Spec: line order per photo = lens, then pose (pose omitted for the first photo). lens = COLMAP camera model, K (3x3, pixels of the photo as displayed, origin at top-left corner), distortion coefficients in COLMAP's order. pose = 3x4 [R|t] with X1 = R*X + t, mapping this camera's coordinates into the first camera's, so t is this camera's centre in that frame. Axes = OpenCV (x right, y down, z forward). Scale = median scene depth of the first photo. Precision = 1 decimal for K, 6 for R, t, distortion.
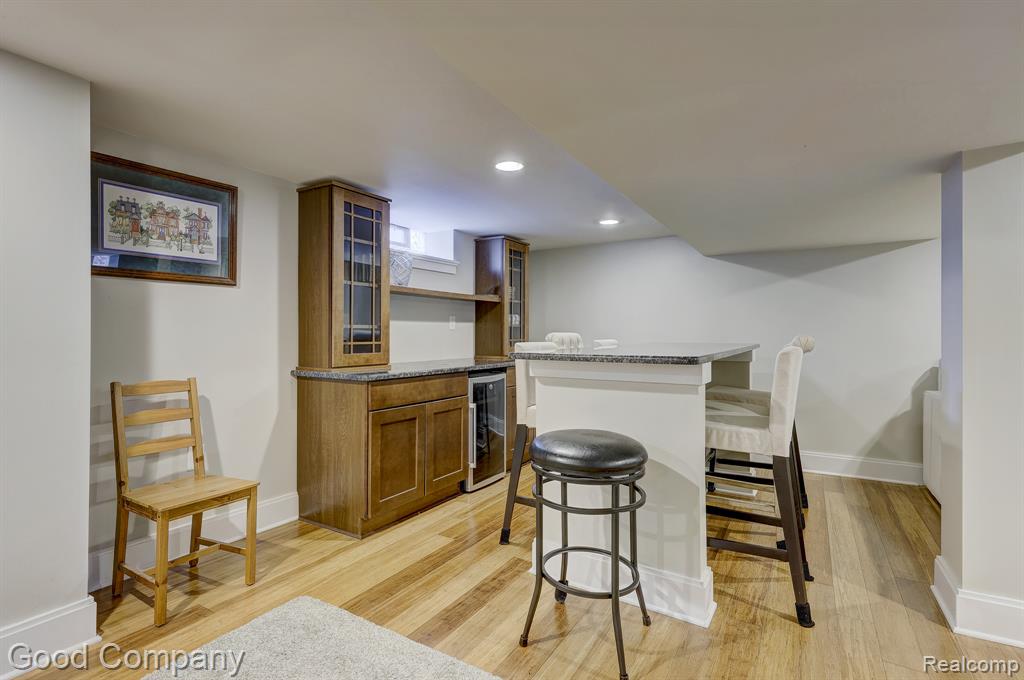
lens RADIAL K [[491.6, 0, 510.6], [0, 491.6, 334.6], [0, 0, 1]] dist [0.001586, 0.000861]
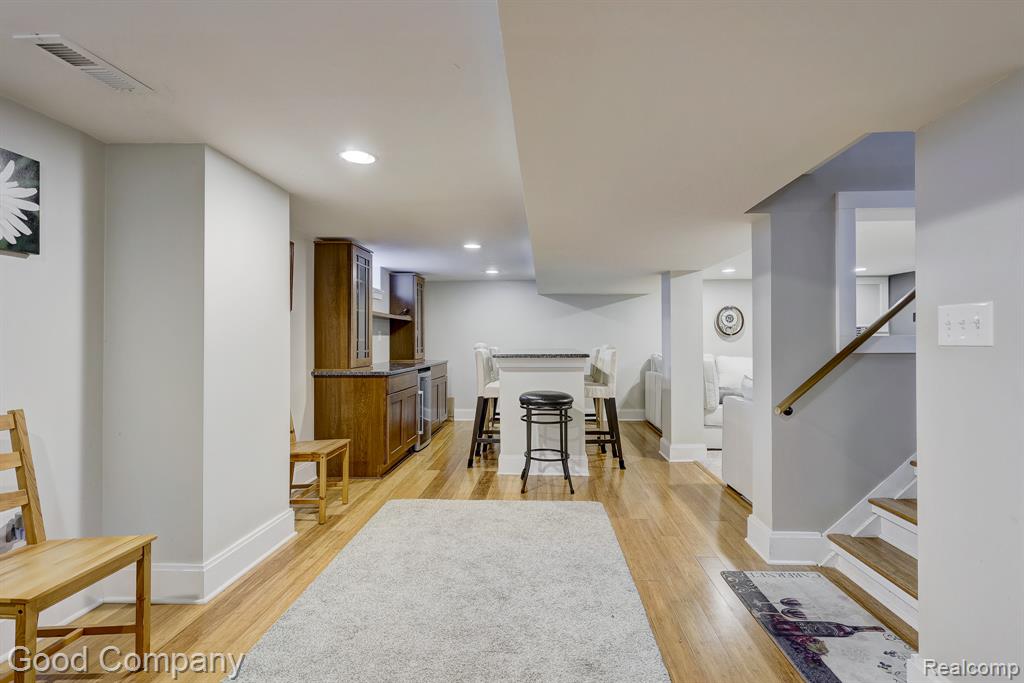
lens RADIAL K [[460.8, 0, 537.0], [0, 460.8, 340.1], [0, 0, 1]] dist [0.002434, 0.000111]
pose [[0.864151, -0.002453, 0.503227, -0.552996], [0.005044, 0.999980, -0.003788, -0.007551], [-0.503208, 0.005812, 0.864146, -0.443941]]
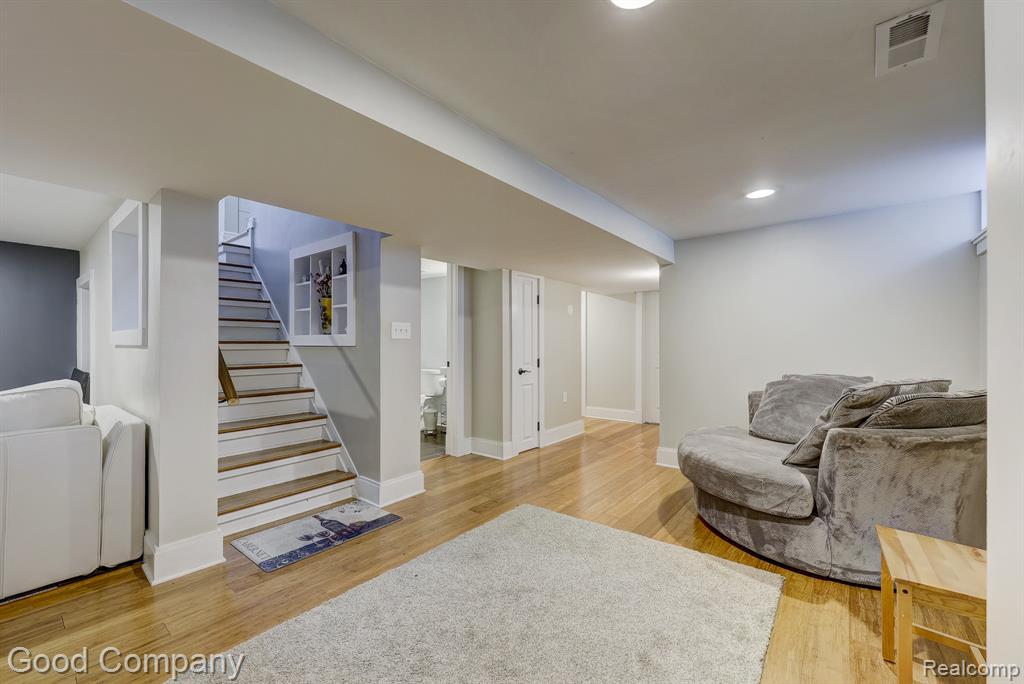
lens RADIAL K [[410.9, 0, 503.2], [0, 410.9, 346.7], [0, 0, 1]] dist [-0.001202, -0.000130]
pose [[-0.989113, -0.008405, 0.146914, -0.365574], [-0.007445, 0.999947, 0.007081, 0.007957], [-0.146966, 0.005910, -0.989124, 0.696872]]
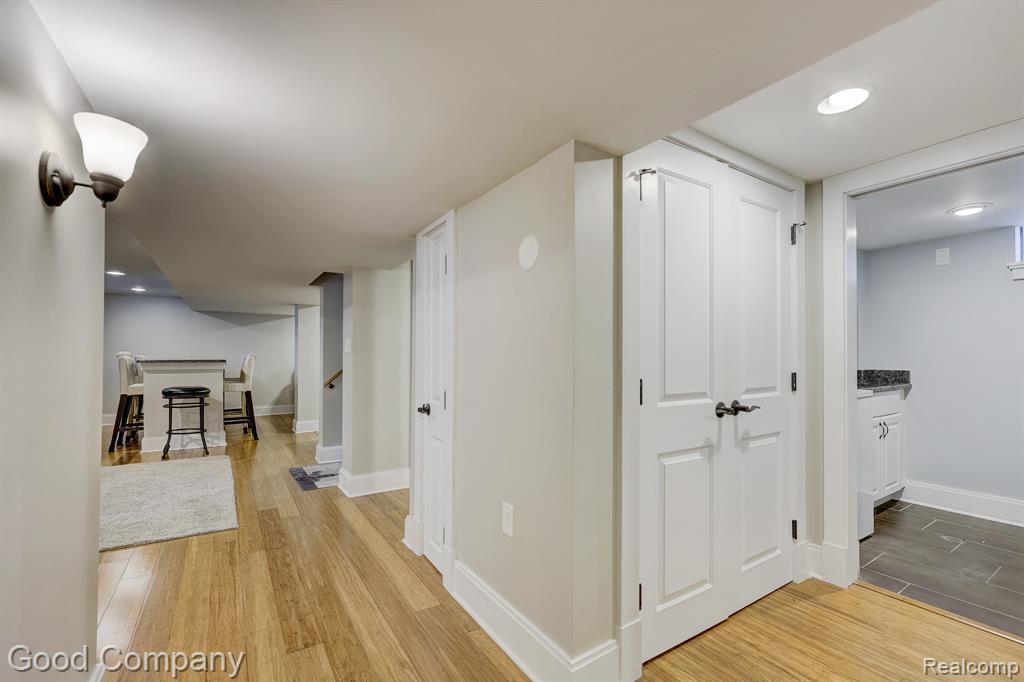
lens RADIAL K [[436.3, 0, 529.3], [0, 436.3, 351.5], [0, 0, 1]] dist [-0.003182, 0.000484]
pose [[0.402366, 0.006638, 0.915455, -0.898909], [-0.003585, 0.999977, -0.005676, -0.000172], [-0.915472, -0.000998, 0.402381, -1.239054]]
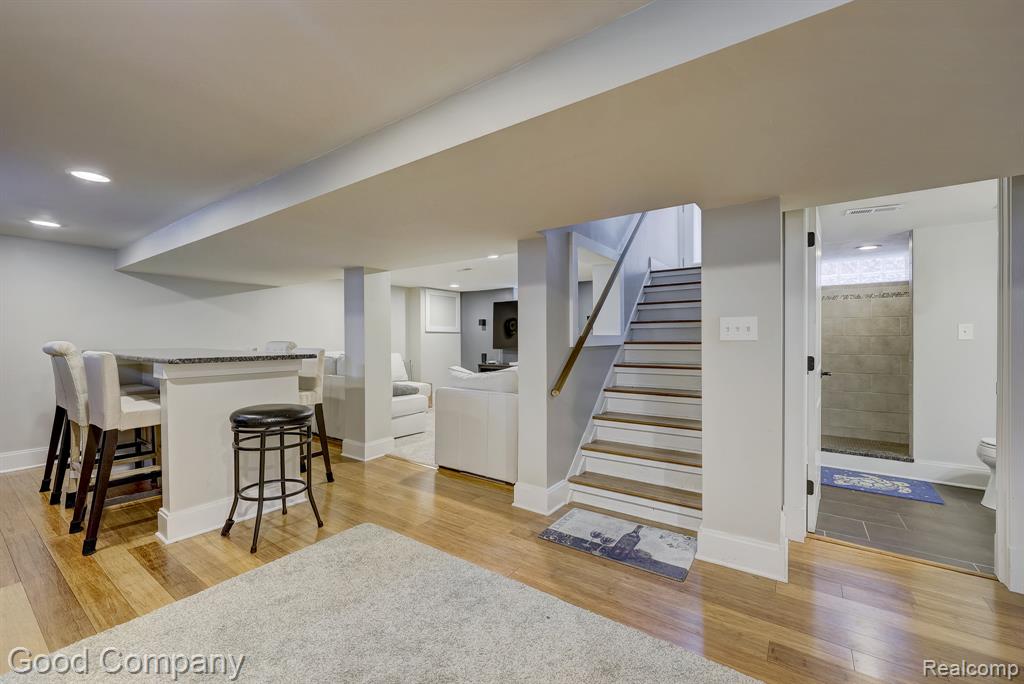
lens RADIAL K [[410.9, 0, 514.9], [0, 410.9, 340.5], [0, 0, 1]] dist [-0.001202, -0.000130]
pose [[0.064911, -0.007058, 0.997866, -0.703716], [0.004366, 0.999967, 0.006789, -0.008577], [-0.997881, 0.003916, 0.064940, 0.074589]]
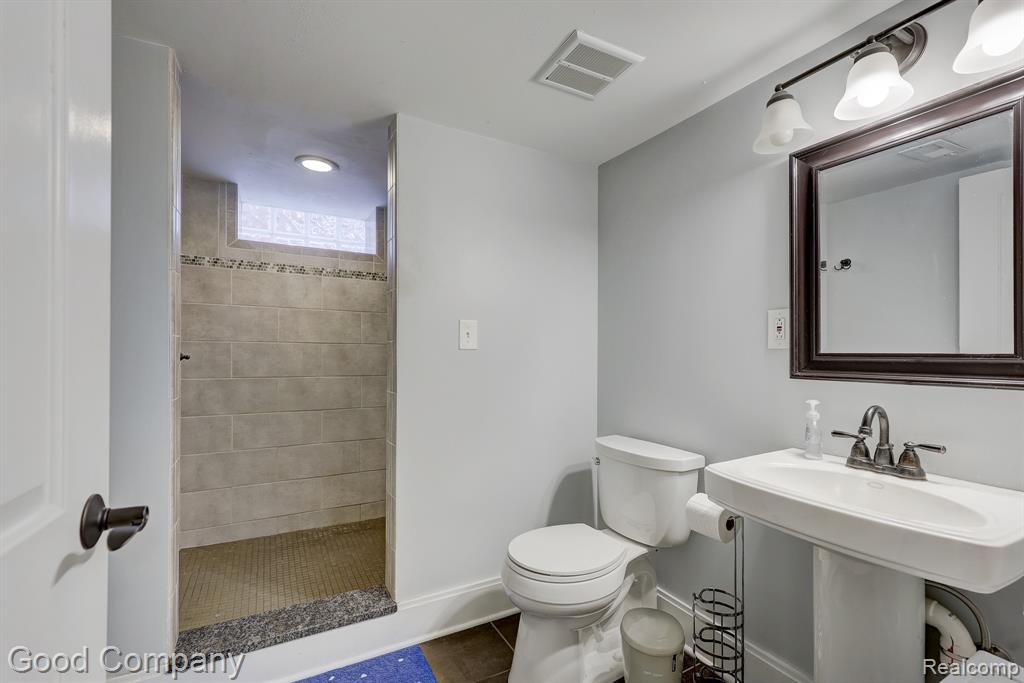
lens RADIAL K [[436.3, 0, 520.3], [0, 436.3, 347.1], [0, 0, 1]] dist [-0.003182, 0.000484]
pose [[-0.882713, -0.003428, 0.469901, 0.104786], [-0.006790, 0.999962, -0.005461, 0.001884], [-0.469864, -0.008011, -0.882702, -0.535329]]
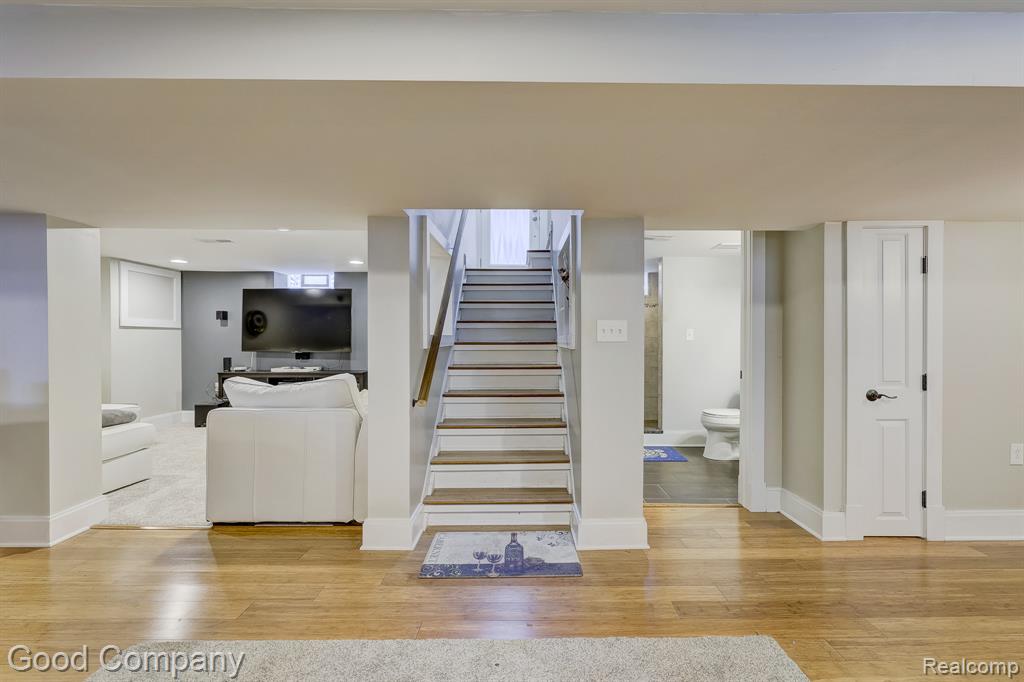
lens RADIAL K [[436.3, 0, 529.8], [0, 436.3, 339.2], [0, 0, 1]] dist [-0.003182, 0.000484]
pose [[-0.529602, -0.006403, 0.848222, -0.592793], [-0.002454, 0.999979, 0.006017, -0.011156], [-0.848243, 0.001105, -0.529606, 0.309221]]
